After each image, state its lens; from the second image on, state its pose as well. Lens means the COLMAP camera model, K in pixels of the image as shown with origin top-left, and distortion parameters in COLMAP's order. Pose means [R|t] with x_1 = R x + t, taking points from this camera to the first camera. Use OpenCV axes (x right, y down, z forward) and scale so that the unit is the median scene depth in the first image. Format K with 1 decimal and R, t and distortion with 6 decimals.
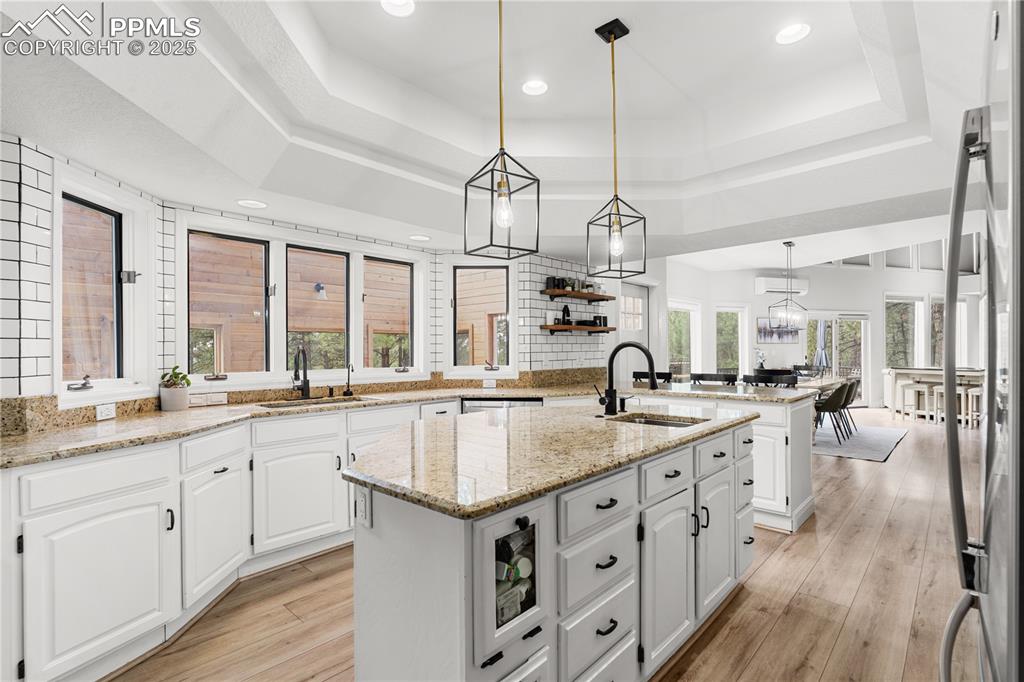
lens RADIAL K [[481.8, 0, 511.1], [0, 481.8, 351.3], [0, 0, 1]] dist [-0.001475, -0.000200]
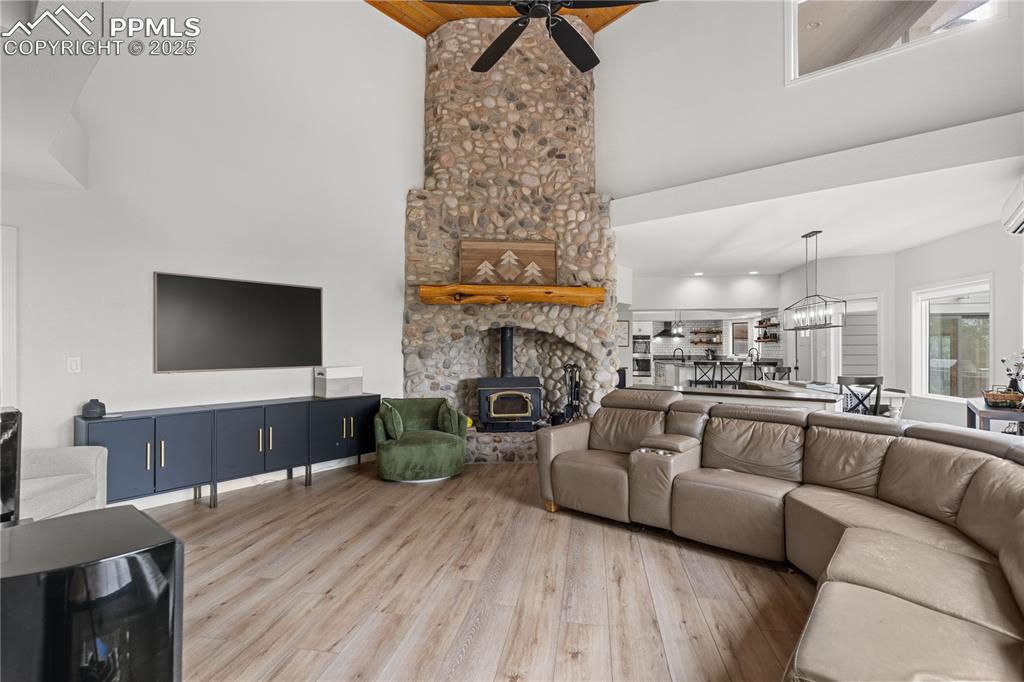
lens RADIAL K [[484.4, 0, 507.6], [0, 484.4, 345.7], [0, 0, 1]] dist [-0.001300, 0.000053]
pose [[-0.834103, 0.005701, -0.551580, 3.218423], [0.006142, 0.999981, 0.001048, -0.044204], [0.551575, -0.002514, -0.834122, 2.984935]]
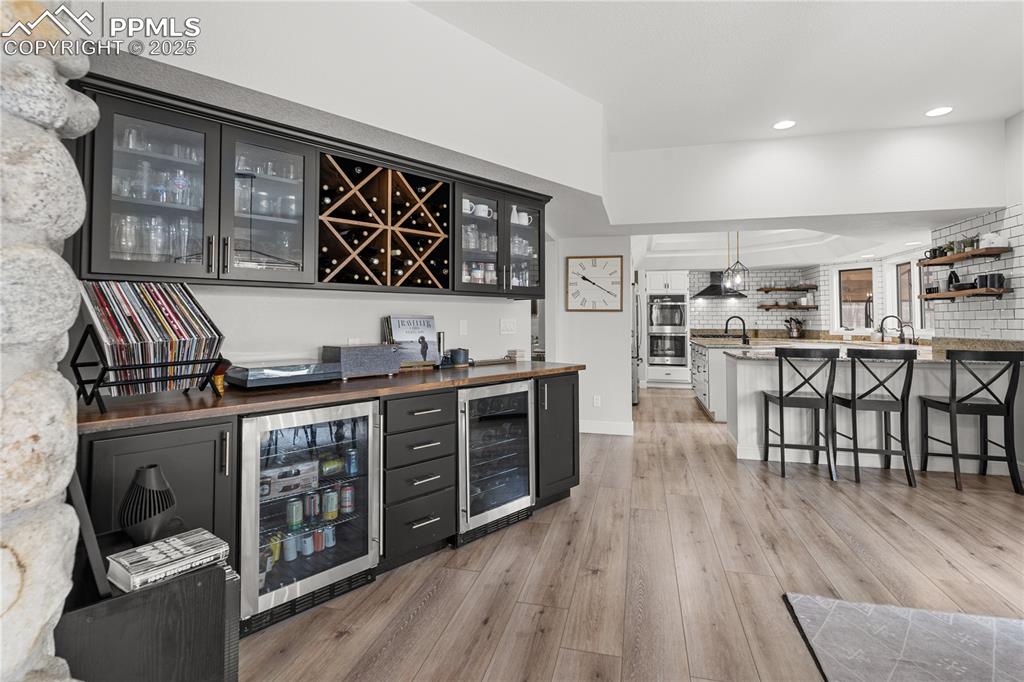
lens RADIAL K [[497.8, 0, 509.1], [0, 497.8, 302.3], [0, 0, 1]] dist [0.000304, -0.000246]
pose [[-0.881185, -0.009283, -0.472681, 1.784575], [0.005863, 0.999516, -0.030560, -0.011909], [0.472735, -0.029700, -0.880704, 1.912313]]
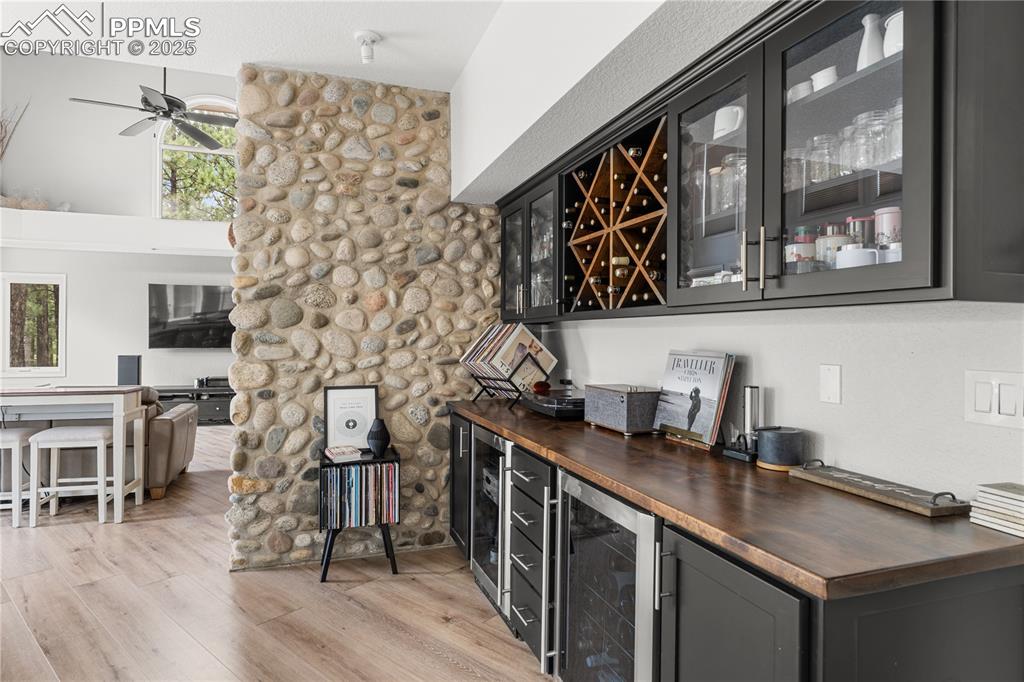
lens RADIAL K [[562.2, 0, 508.7], [0, 562.2, 334.8], [0, 0, 1]] dist [0.001261, 0.000139]
pose [[-0.046623, 0.007439, 0.998885, 0.935431], [-0.006242, 0.999951, -0.007738, -0.027963], [-0.998893, -0.006596, -0.046574, 1.276057]]
